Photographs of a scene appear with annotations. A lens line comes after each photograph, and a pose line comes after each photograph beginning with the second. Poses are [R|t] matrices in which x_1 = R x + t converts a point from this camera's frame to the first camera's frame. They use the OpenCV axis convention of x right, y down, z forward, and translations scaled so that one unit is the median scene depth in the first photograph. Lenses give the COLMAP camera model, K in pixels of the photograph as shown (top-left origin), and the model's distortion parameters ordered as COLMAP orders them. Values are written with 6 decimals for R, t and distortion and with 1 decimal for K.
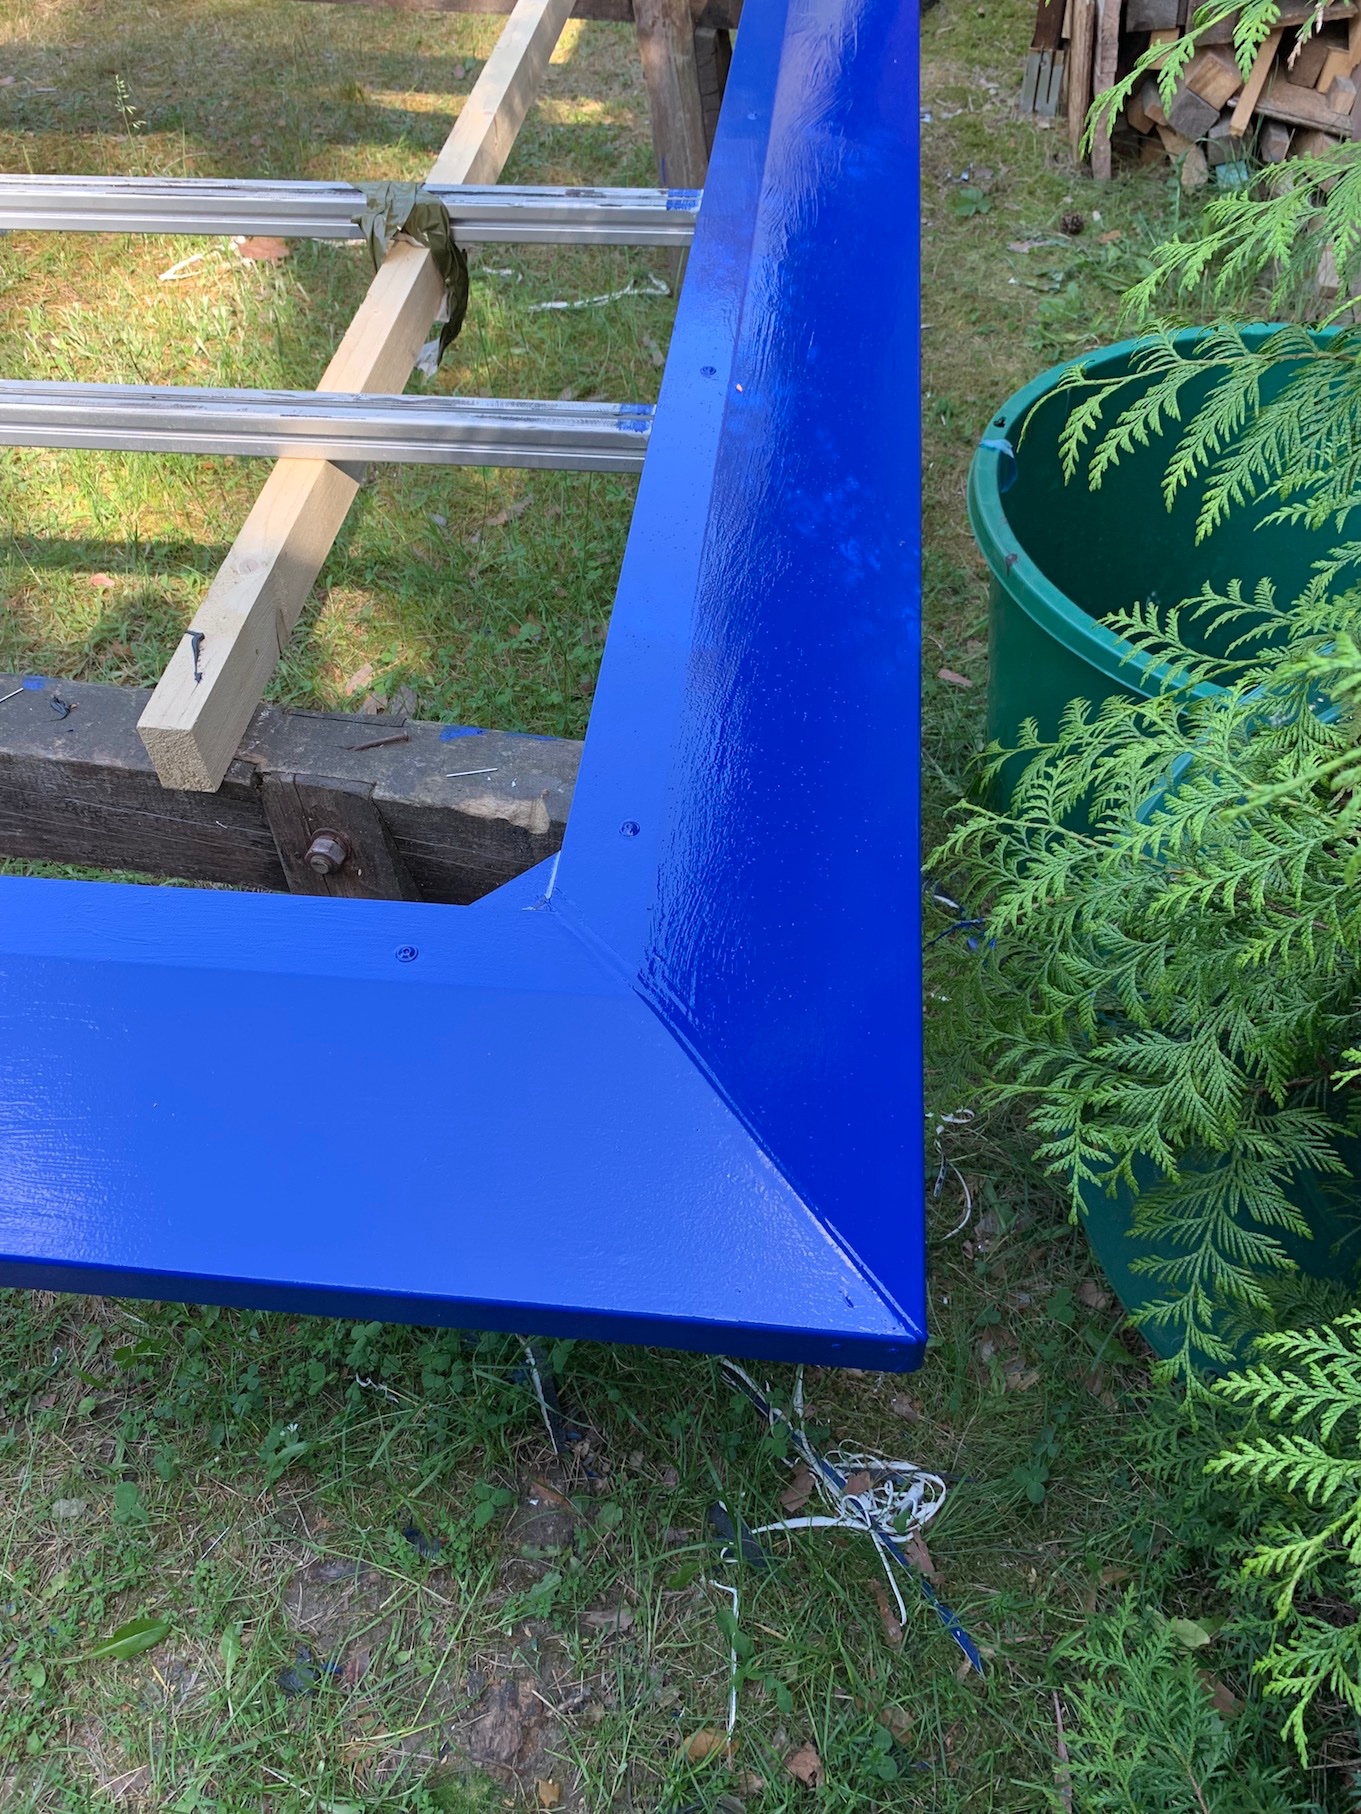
lens RADIAL K [[1382.3, 0, 675.3], [0, 1382.3, 896.3], [0, 0, 1]] dist [0.057090, -0.067239]
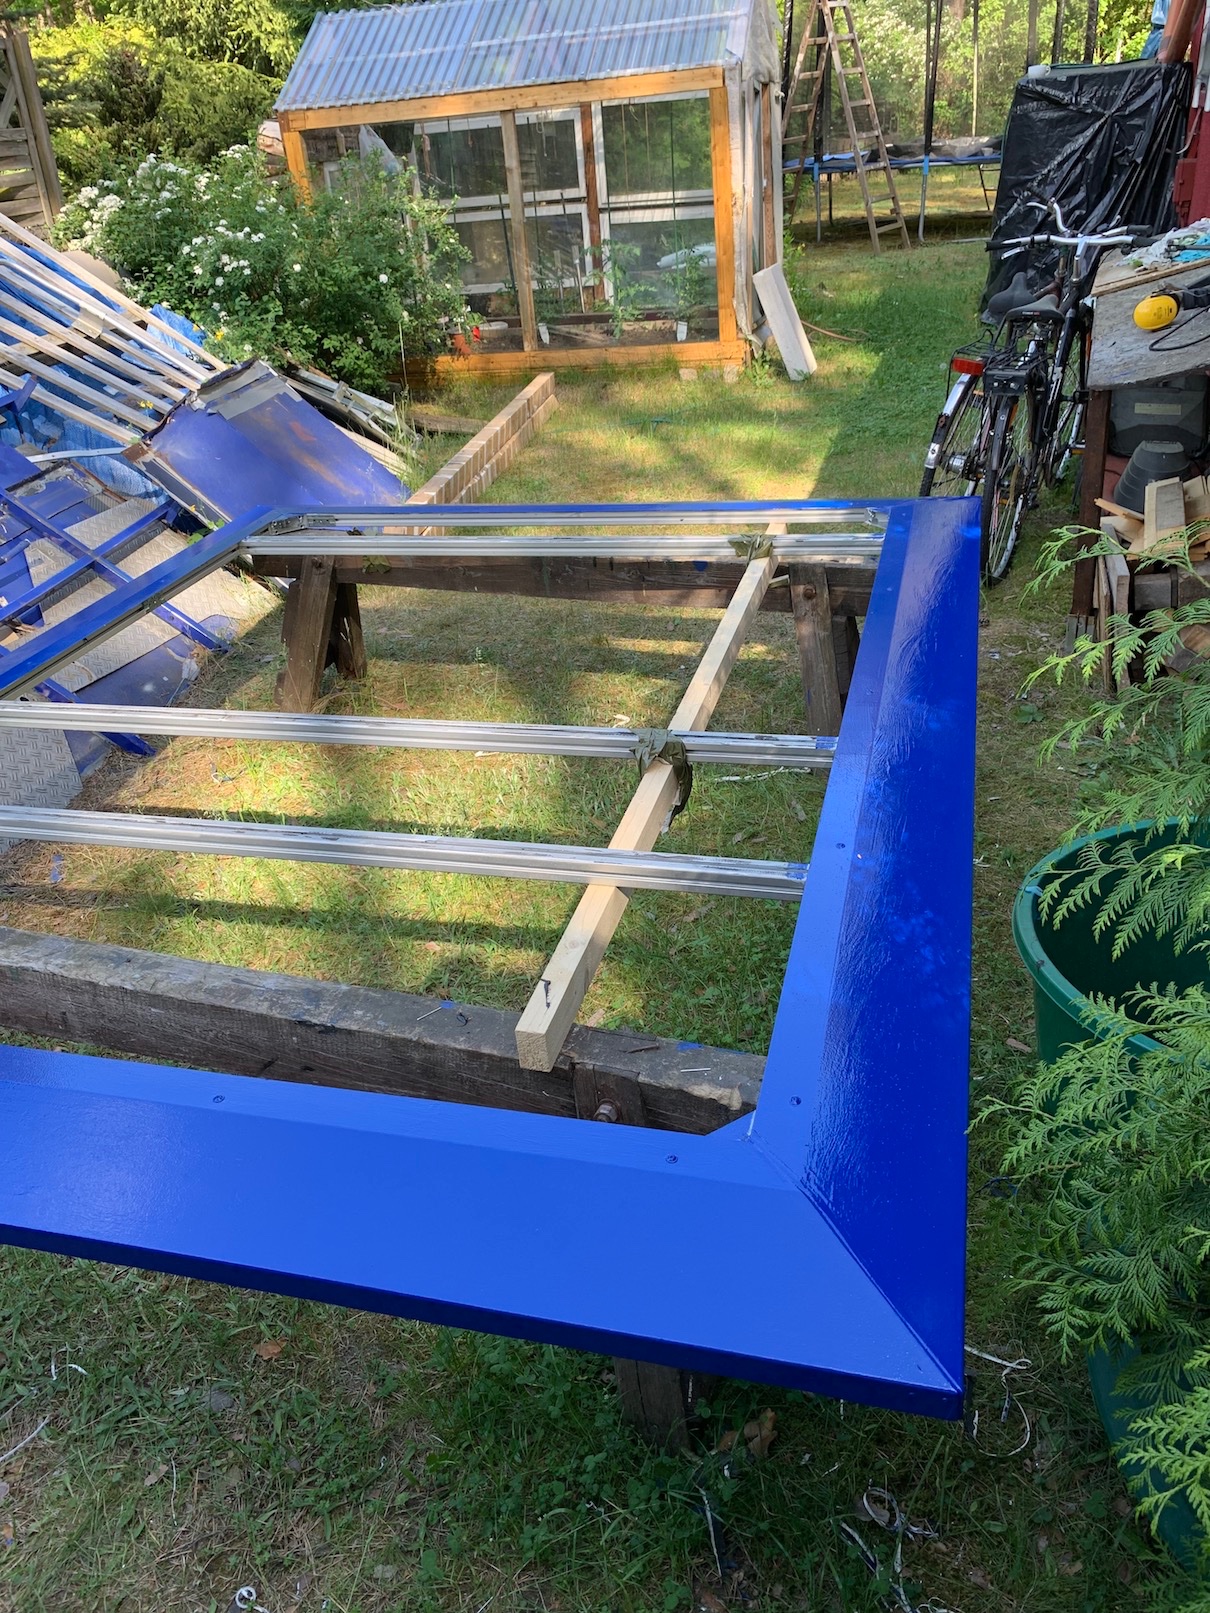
lens RADIAL K [[1229.1, 0, 600.4], [0, 1229.1, 797.0], [0, 0, 1]] dist [0.057090, -0.067239]
pose [[0.986306, 0.028139, -0.162507, -0.023137], [-0.082813, 0.936613, -0.340438, 0.103087], [0.142626, 0.349234, 0.926117, -0.451082]]
